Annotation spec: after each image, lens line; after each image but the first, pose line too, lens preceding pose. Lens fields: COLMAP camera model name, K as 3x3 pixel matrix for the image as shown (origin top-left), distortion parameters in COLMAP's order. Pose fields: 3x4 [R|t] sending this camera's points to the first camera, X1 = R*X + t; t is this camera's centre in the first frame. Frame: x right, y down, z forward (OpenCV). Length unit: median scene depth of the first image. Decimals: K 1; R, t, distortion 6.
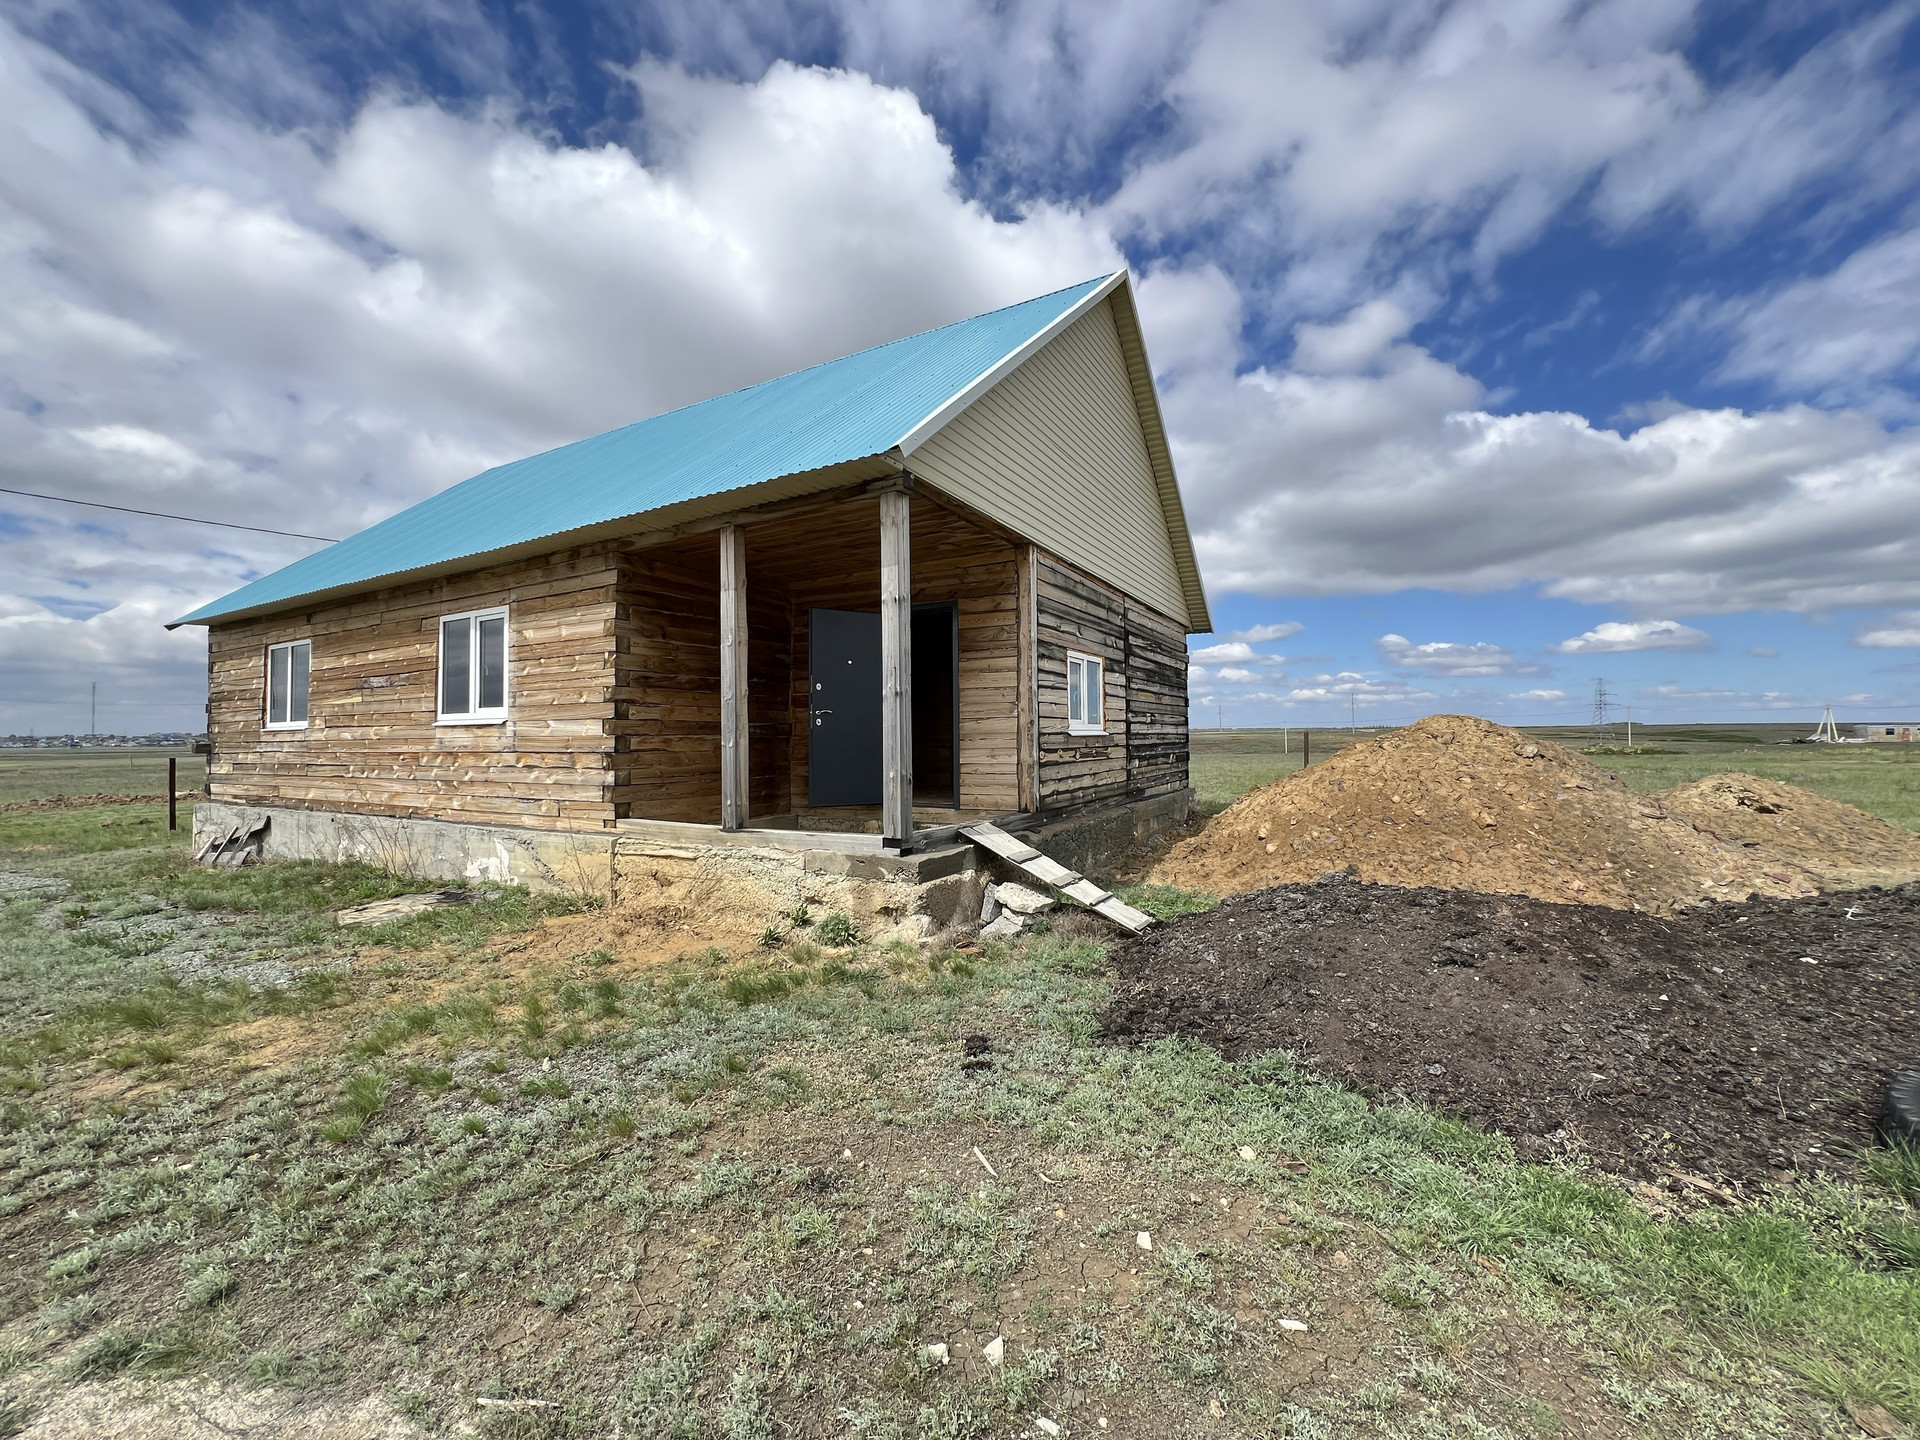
lens RADIAL K [[774.4, 0, 964.9], [0, 774.4, 721.9], [0, 0, 1]] dist [-0.003949, -0.000351]
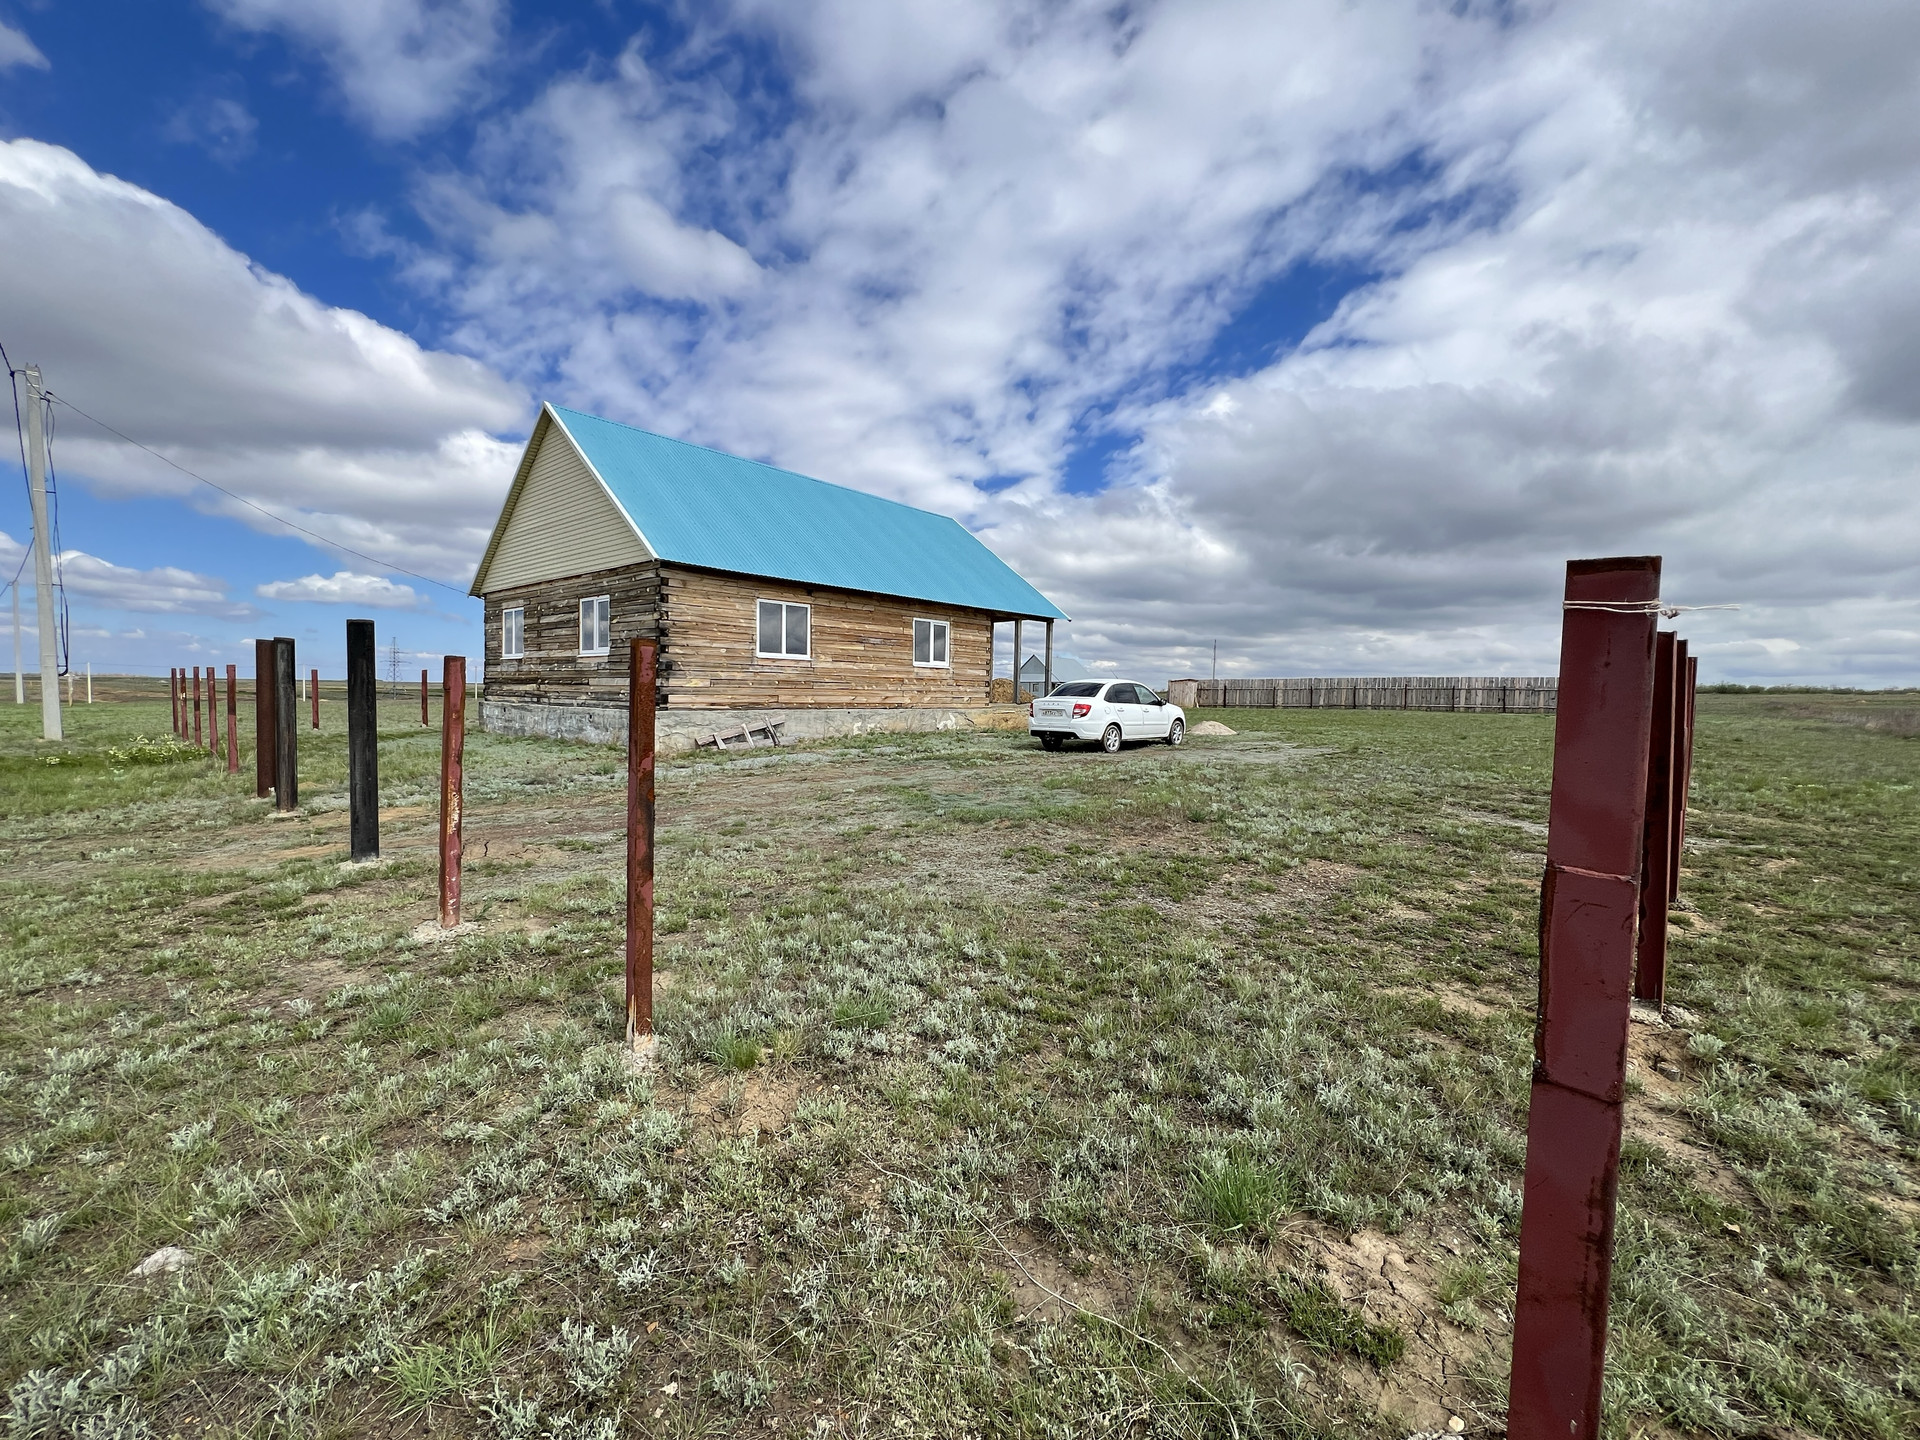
lens RADIAL K [[774.4, 0, 972.2], [0, 774.4, 719.2], [0, 0, 1]] dist [-0.003949, -0.000351]
pose [[0.169650, -0.016318, 0.985369, -4.646986], [-0.035861, 0.999099, 0.022719, 0.162835], [-0.984852, -0.039191, 0.168912, 0.717117]]
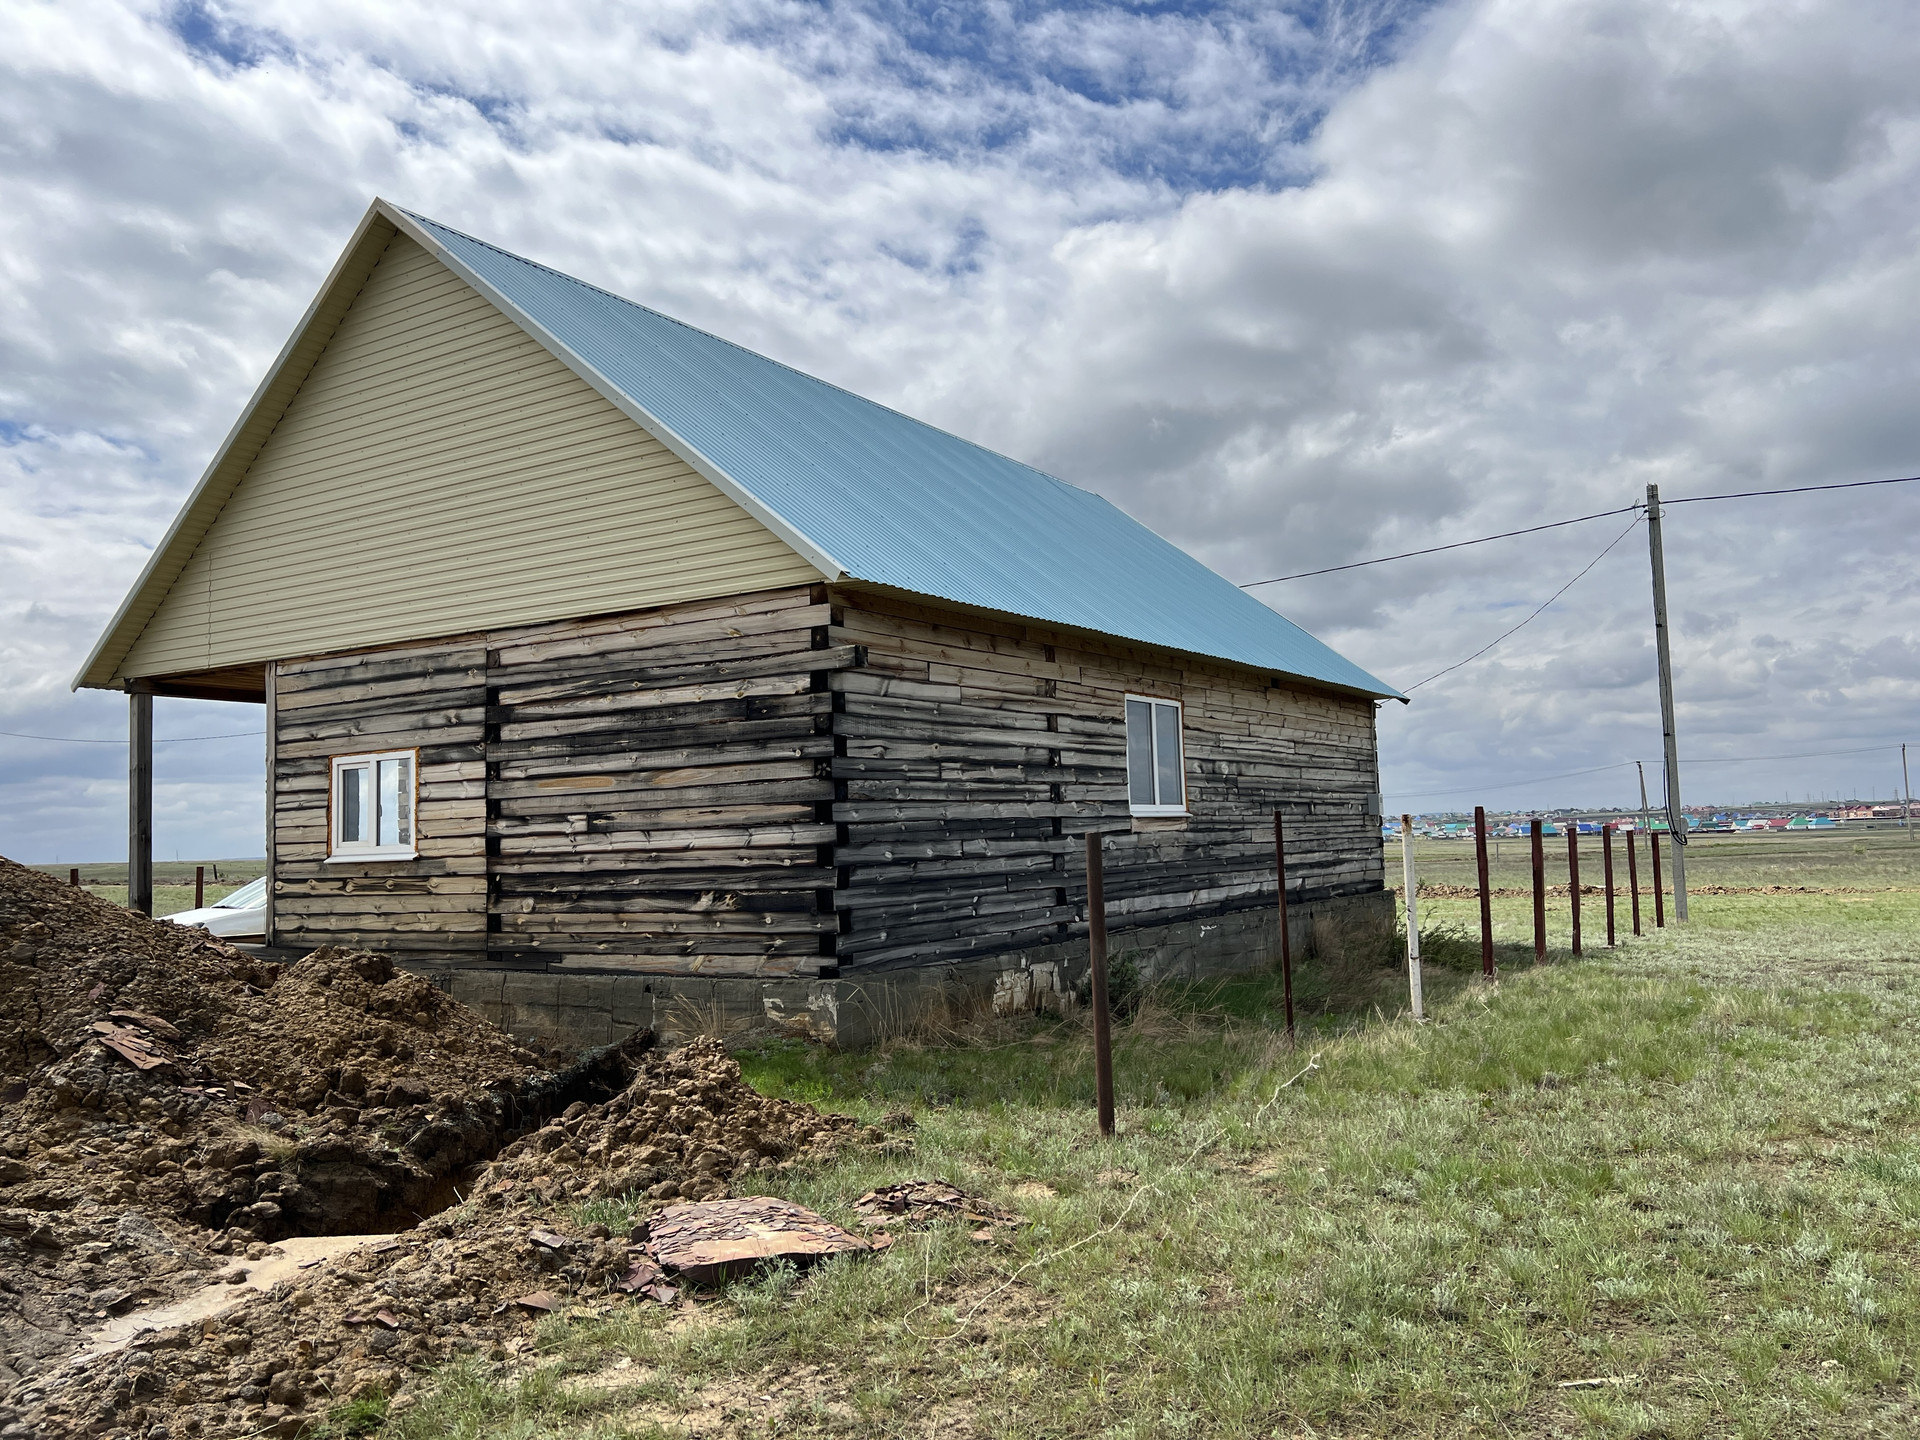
lens RADIAL K [[1457.5, 0, 960.9], [0, 1457.5, 717.0], [0, 0, 1]] dist [-0.000634, -0.000253]
pose [[-0.055683, -0.073081, -0.995770, 1.342017], [0.052534, 0.995722, -0.076015, 0.013547], [0.997065, -0.056544, -0.051606, 1.430416]]
